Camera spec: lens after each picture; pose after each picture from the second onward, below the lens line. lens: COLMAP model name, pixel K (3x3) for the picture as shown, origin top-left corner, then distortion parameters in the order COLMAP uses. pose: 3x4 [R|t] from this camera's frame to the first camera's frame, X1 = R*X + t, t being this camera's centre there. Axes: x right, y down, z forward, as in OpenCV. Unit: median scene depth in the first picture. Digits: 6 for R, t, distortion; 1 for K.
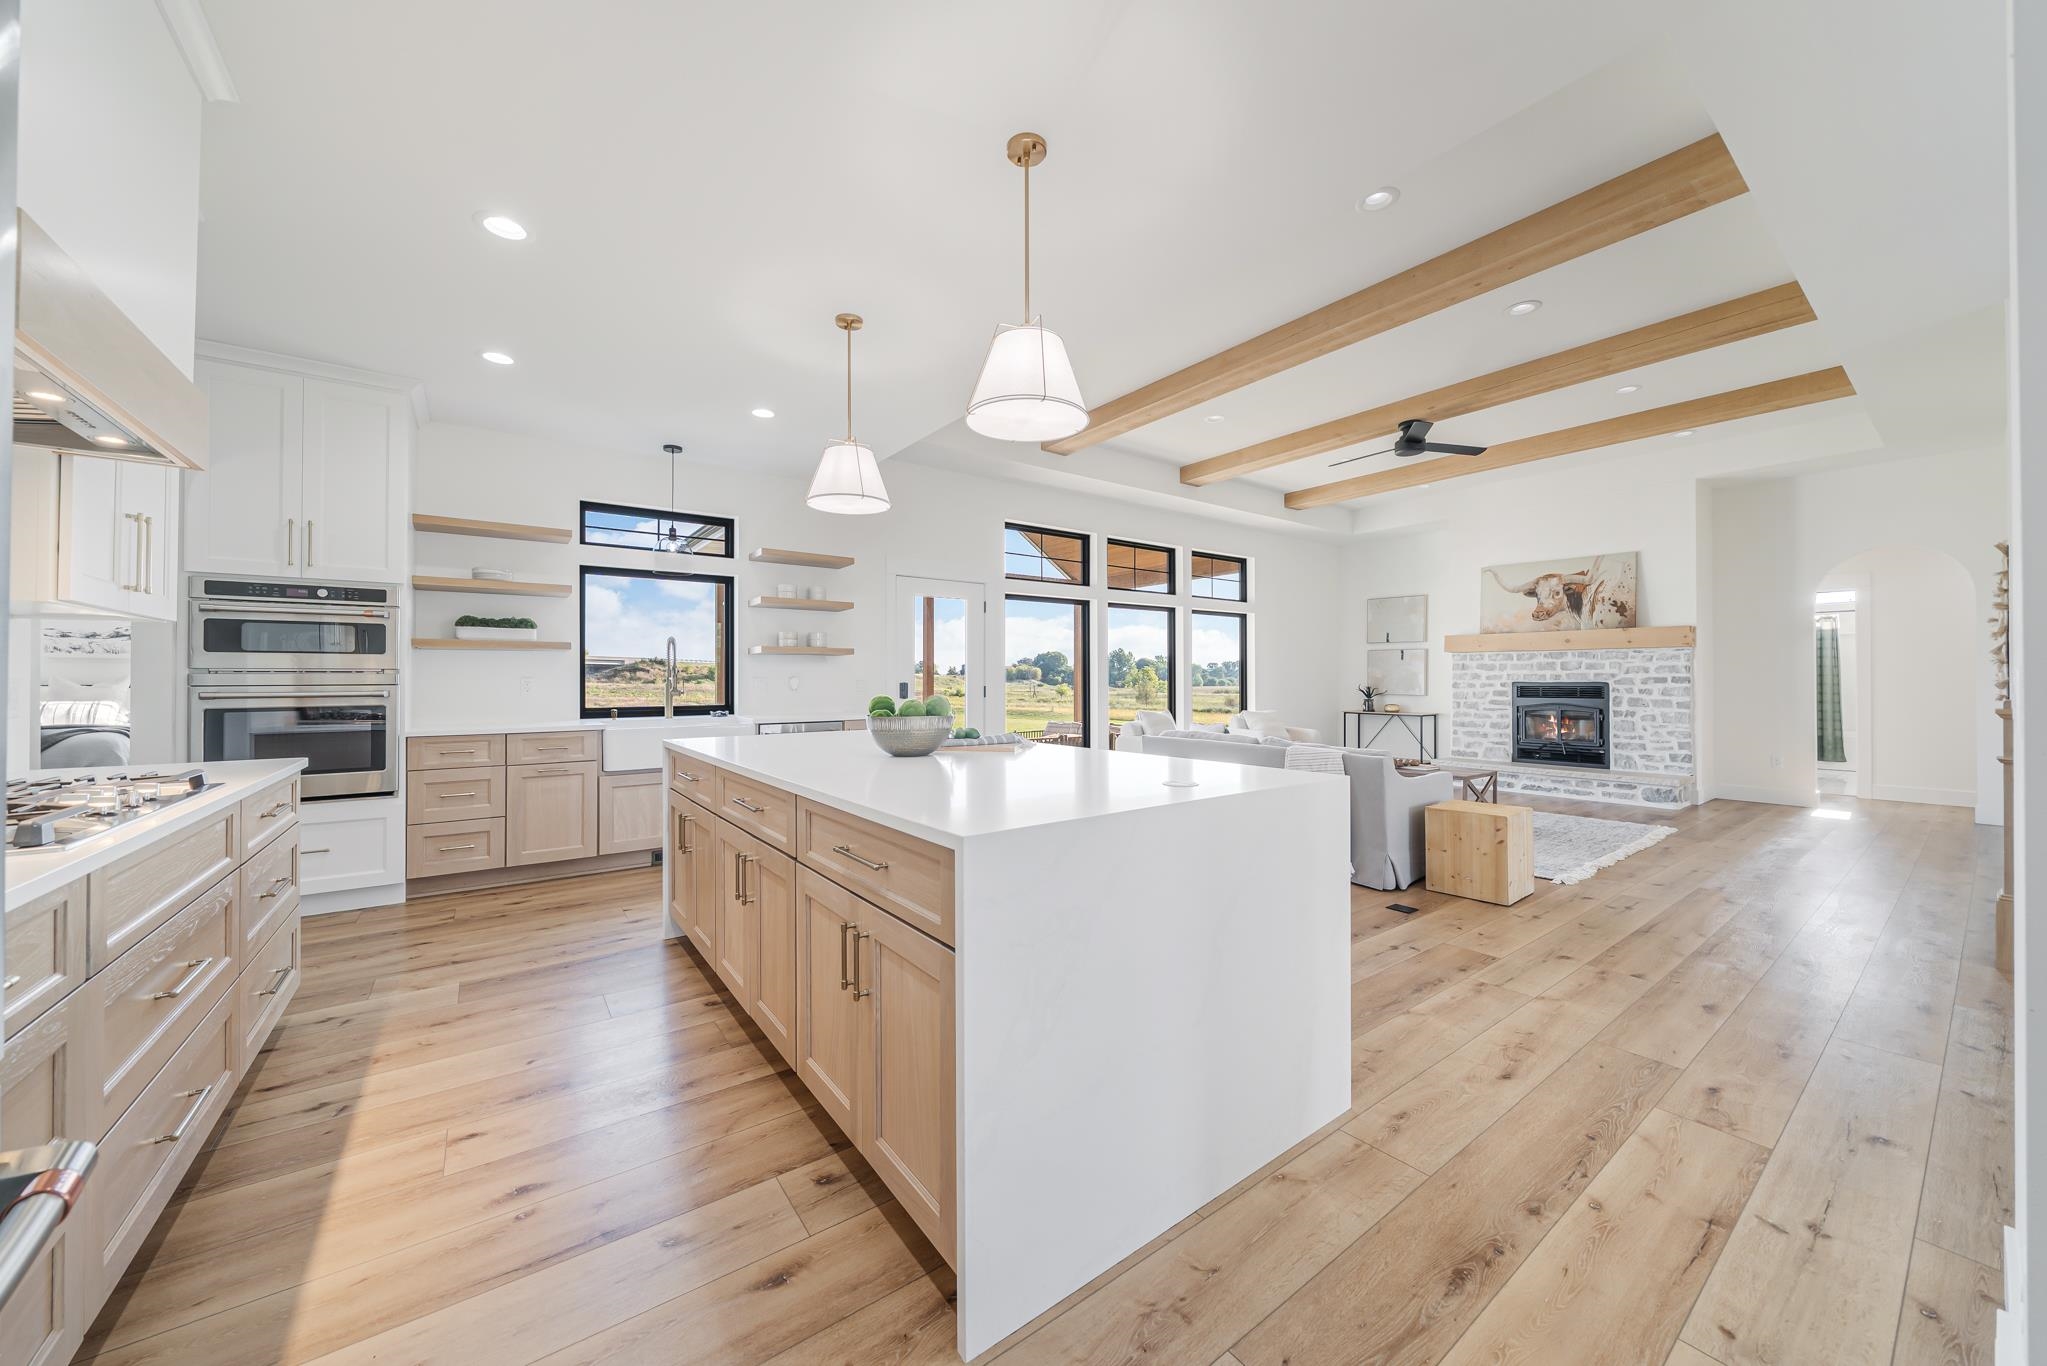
lens RADIAL K [[728.2, 0, 1015.4], [0, 728.2, 676.1], [0, 0, 1]] dist [-0.003989, 0.000050]
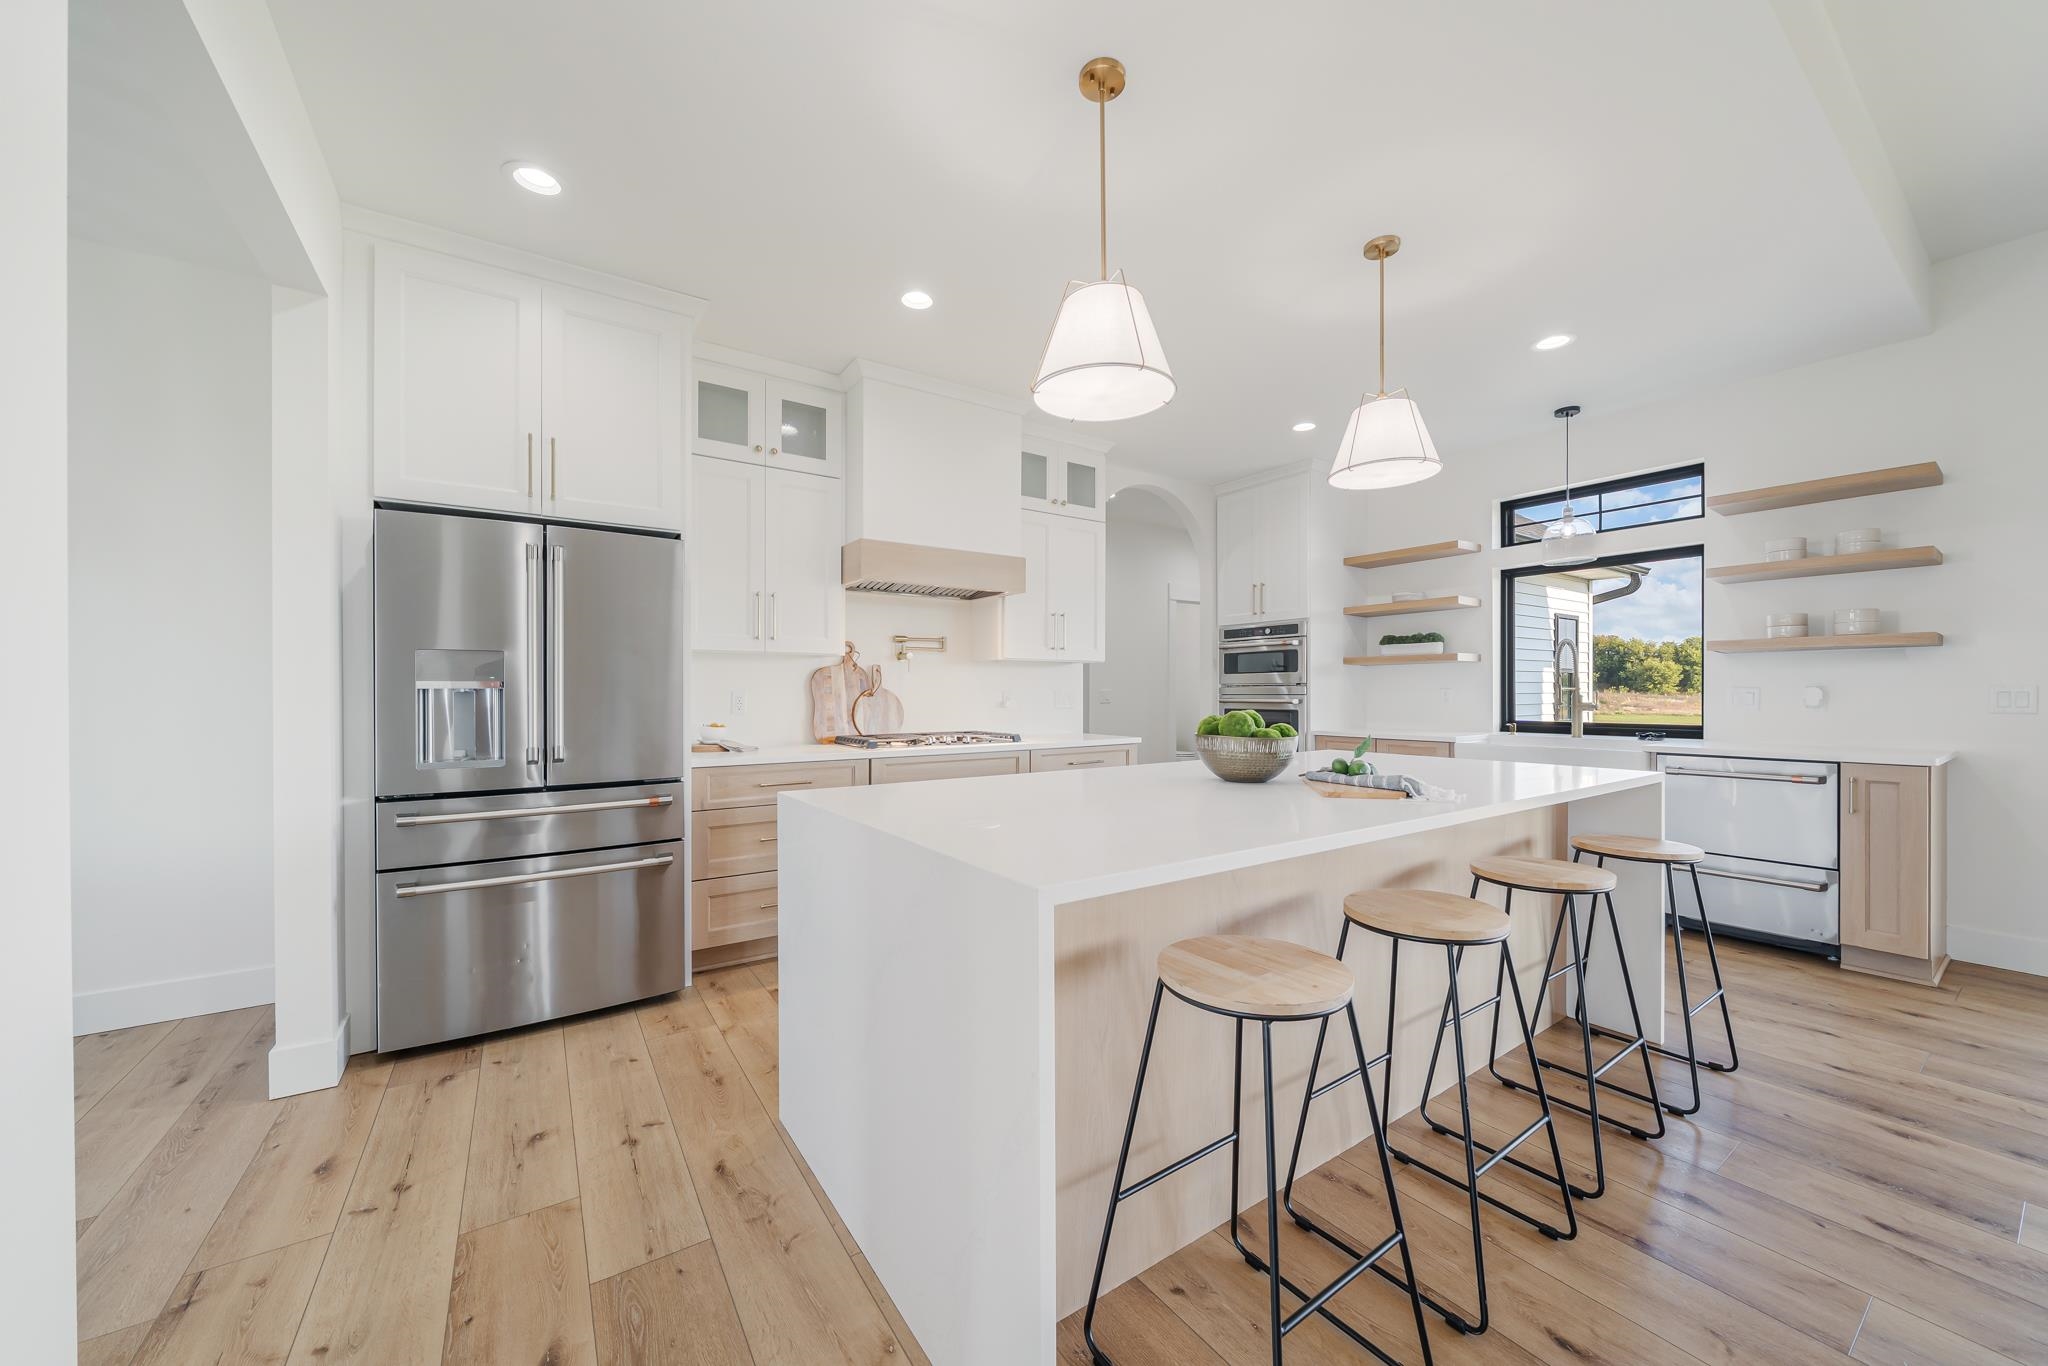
lens RADIAL K [[732.8, 0, 1018.7], [0, 732.8, 693.5], [0, 0, 1]] dist [-0.004473, 0.000005]
pose [[-0.032363, 0.005664, -0.999460, 0.266566], [0.007756, 0.999955, 0.005415, -0.000635], [0.999446, -0.007577, -0.032405, 0.276128]]
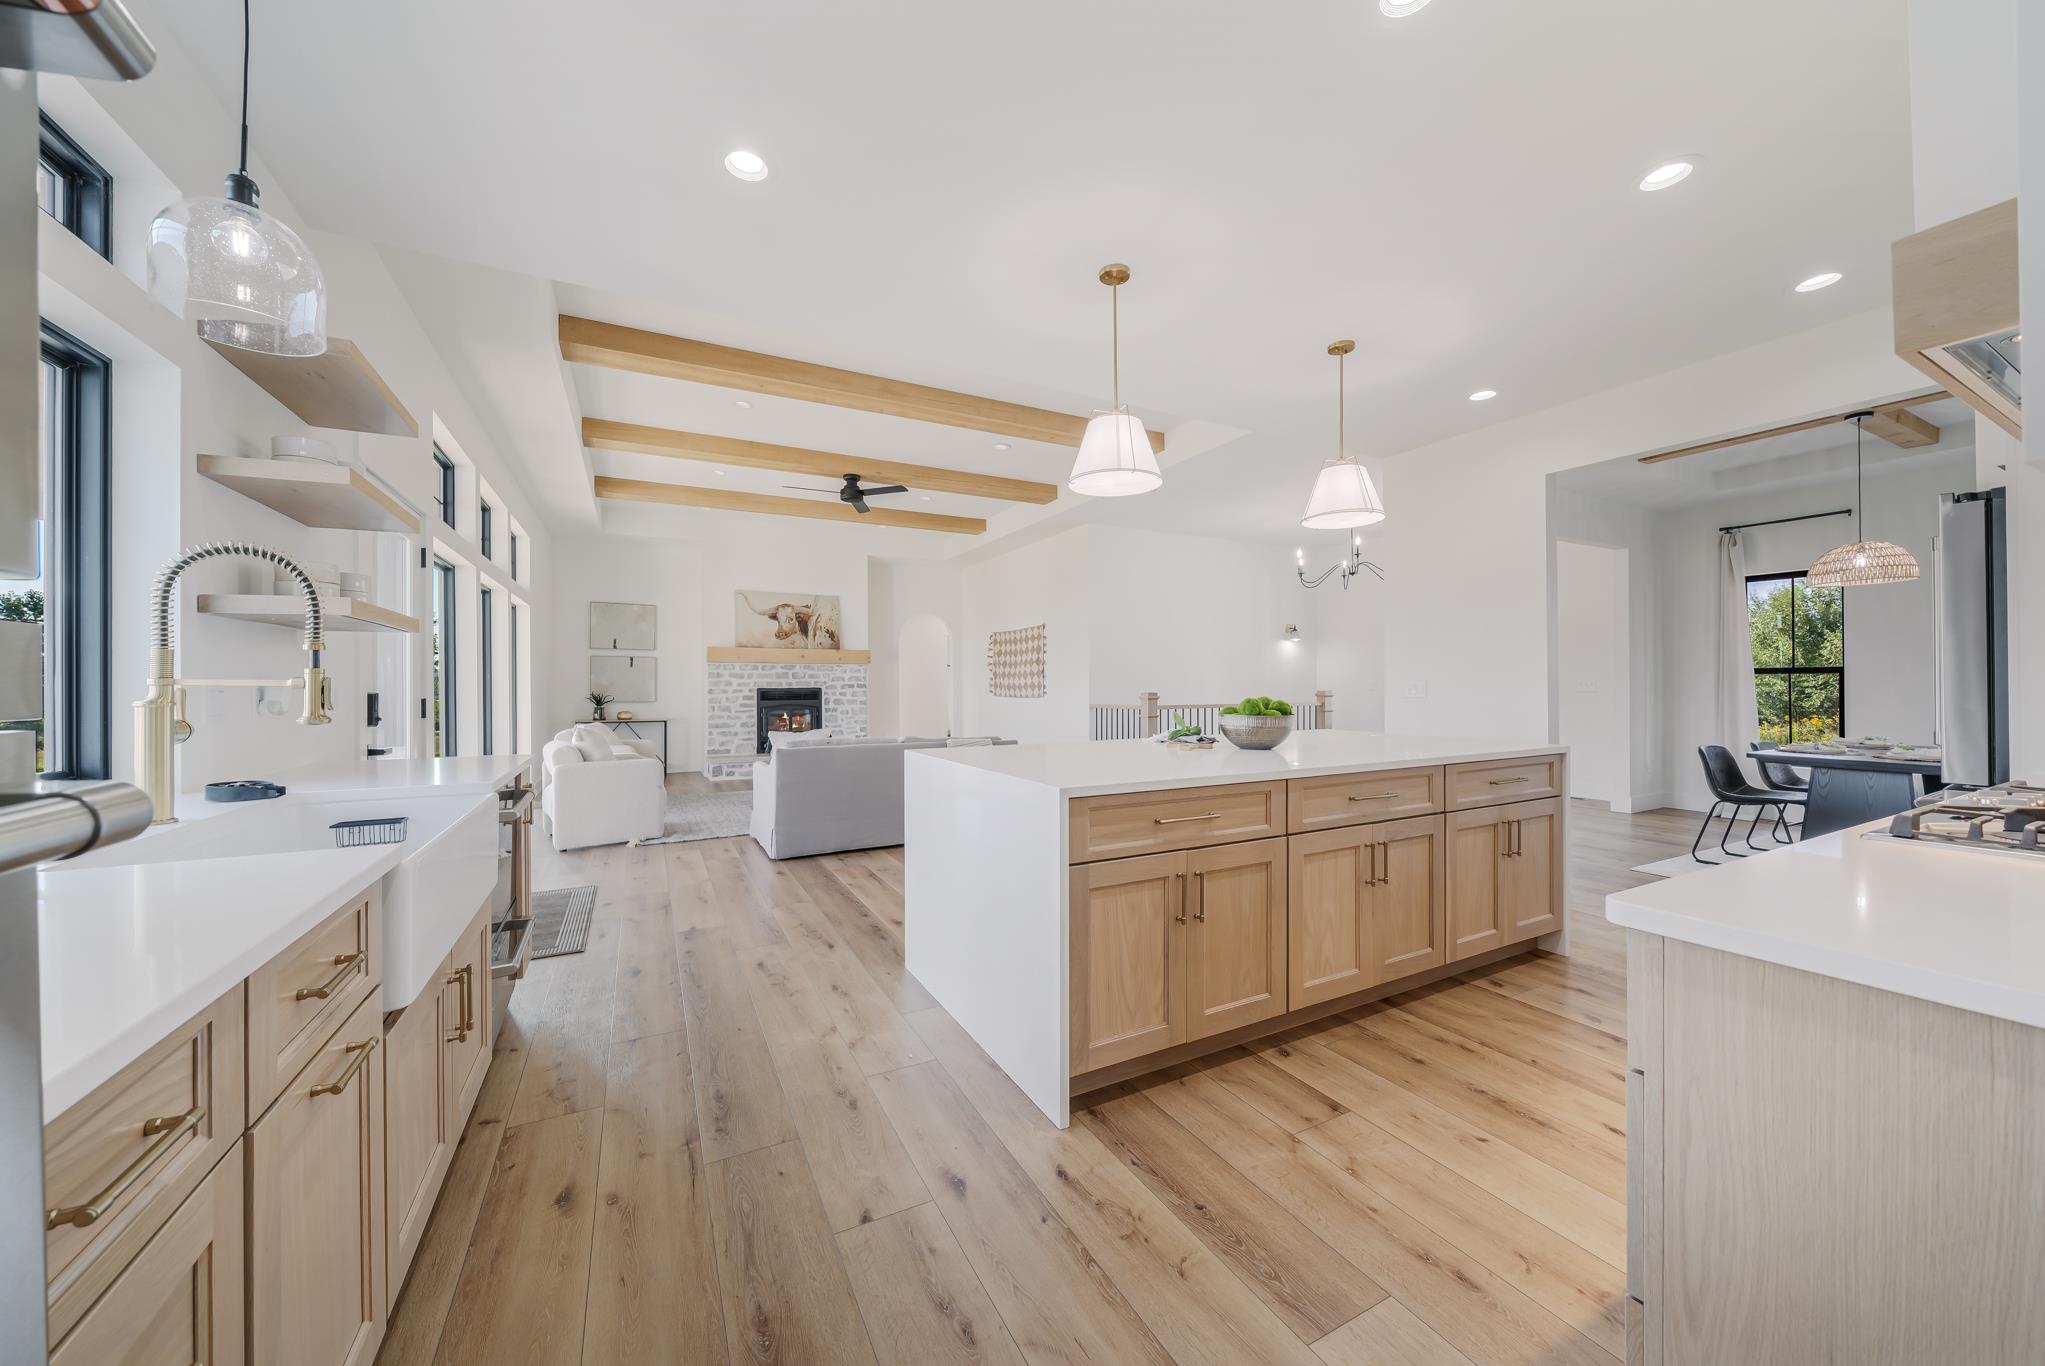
lens RADIAL K [[719.5, 0, 1014.0], [0, 719.5, 683.9], [0, 0, 1]] dist [-0.003954, 0.000090]
pose [[0.150046, 0.001359, 0.988678, -0.495179], [-0.000530, 0.999999, -0.001294, 0.002752], [-0.988679, -0.000330, 0.150047, 0.445983]]
